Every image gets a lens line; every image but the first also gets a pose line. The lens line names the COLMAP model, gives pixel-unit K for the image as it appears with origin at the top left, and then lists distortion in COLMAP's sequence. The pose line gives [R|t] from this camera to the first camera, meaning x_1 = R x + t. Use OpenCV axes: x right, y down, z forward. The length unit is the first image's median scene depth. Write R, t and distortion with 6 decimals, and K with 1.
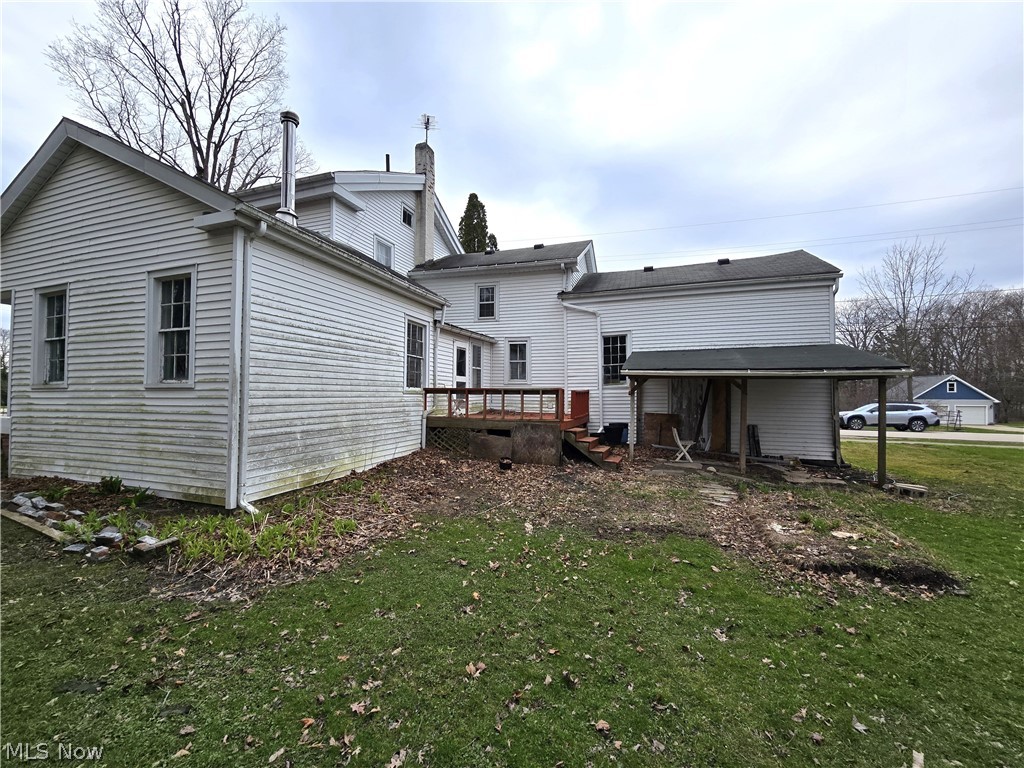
lens RADIAL K [[419.0, 0, 511.5], [0, 419.0, 383.8], [0, 0, 1]] dist [0.001367, 0.000604]
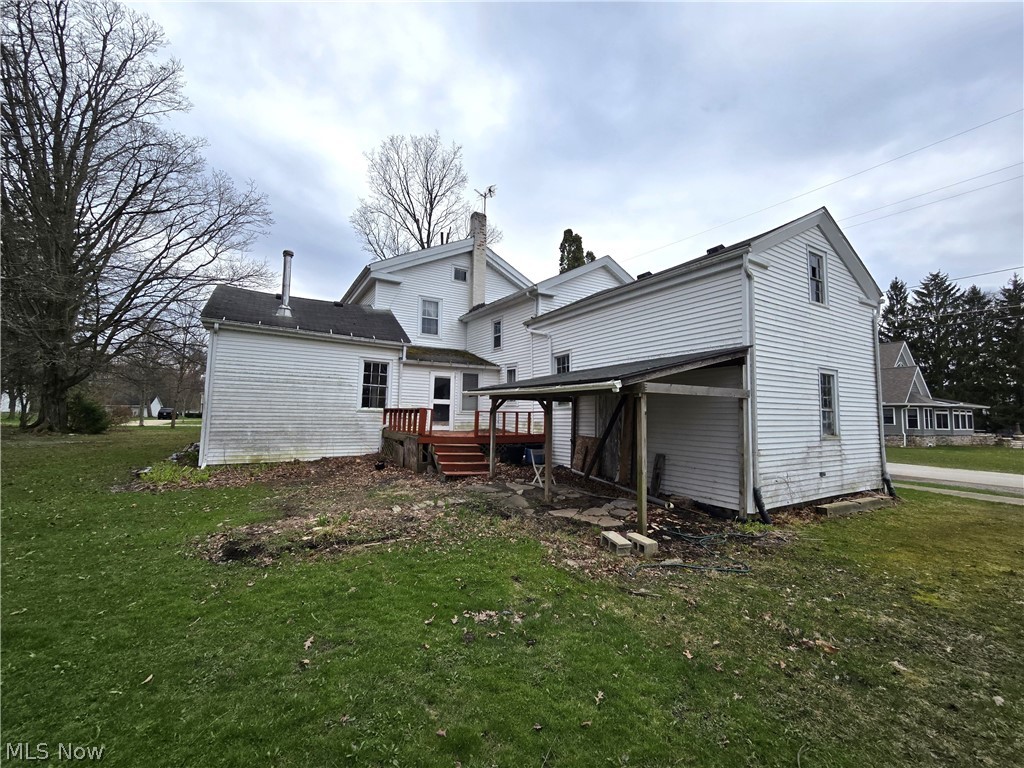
lens RADIAL K [[419.0, 0, 511.6], [0, 419.0, 384.9], [0, 0, 1]] dist [0.001367, 0.000604]
pose [[0.762396, -0.038189, -0.645983, 0.972670], [-0.000227, 0.998241, -0.059282, 0.013880], [0.647110, 0.045343, 0.761047, 0.221436]]
